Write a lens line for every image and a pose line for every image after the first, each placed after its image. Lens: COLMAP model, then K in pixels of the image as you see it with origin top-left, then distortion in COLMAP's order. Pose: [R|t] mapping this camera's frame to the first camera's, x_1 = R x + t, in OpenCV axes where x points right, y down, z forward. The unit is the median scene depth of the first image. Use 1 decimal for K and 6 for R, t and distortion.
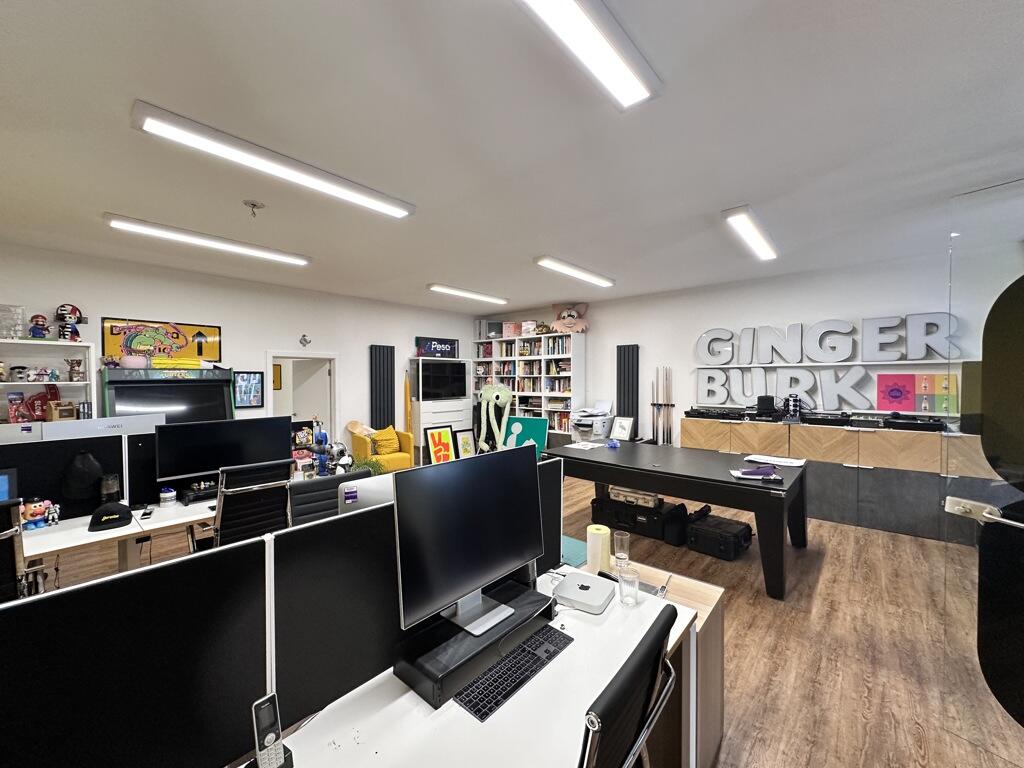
lens RADIAL K [[407.2, 0, 510.3], [0, 407.2, 383.4], [0, 0, 1]] dist [-0.004041, -0.000178]
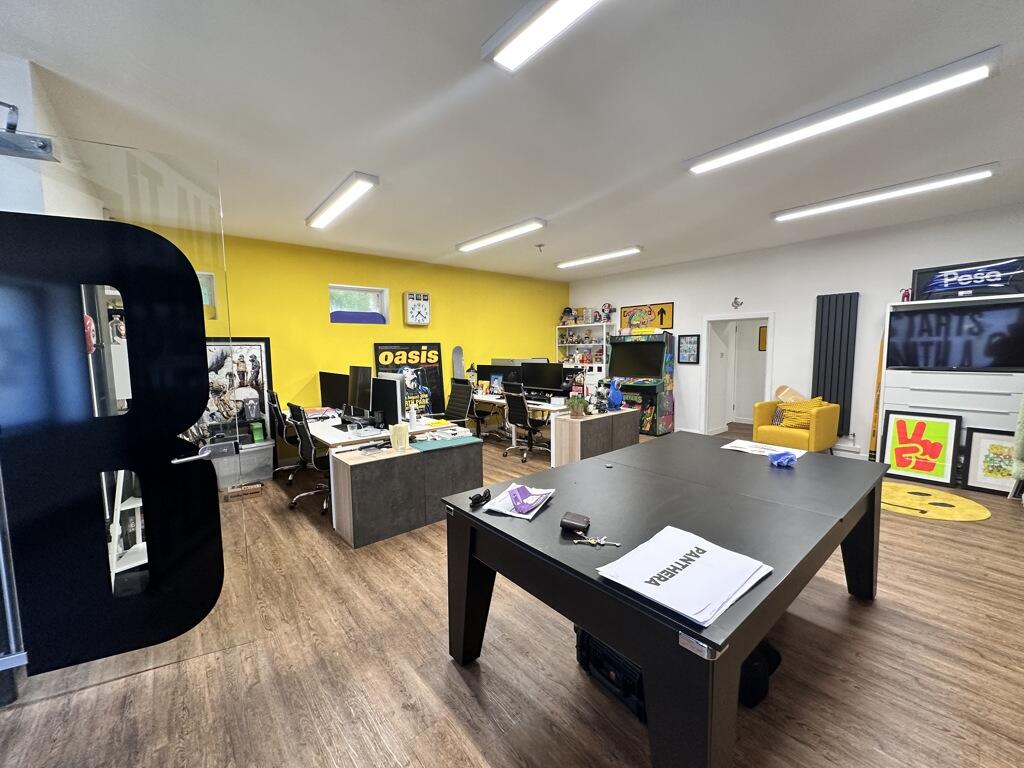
lens RADIAL K [[407.2, 0, 515.8], [0, 407.2, 386.6], [0, 0, 1]] dist [-0.004041, -0.000178]
pose [[-0.140979, 0.097625, -0.985187, 0.665642], [0.001509, 0.995146, 0.098396, 0.005850], [0.990011, 0.012385, -0.140442, 0.619650]]
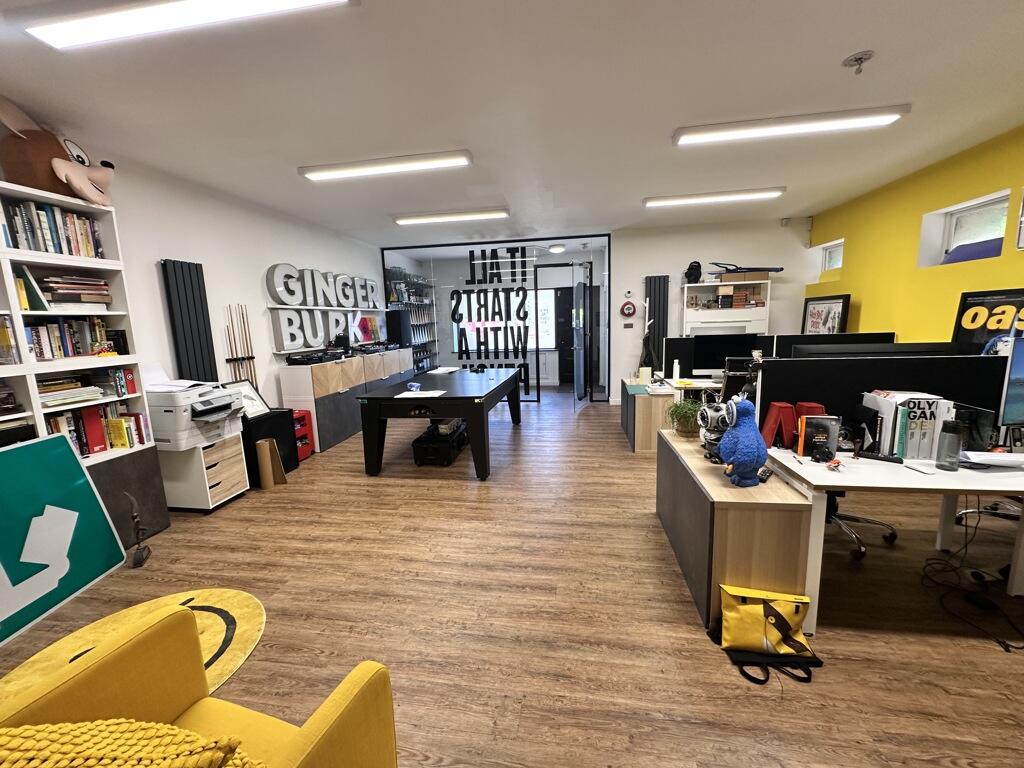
lens RADIAL K [[407.2, 0, 512.2], [0, 407.2, 383.4], [0, 0, 1]] dist [-0.004041, -0.000178]
pose [[-0.538603, -0.108481, 0.835547, -0.523520], [0.045330, 0.986510, 0.157302, 0.005123], [-0.841339, 0.122599, -0.526420, 1.083506]]
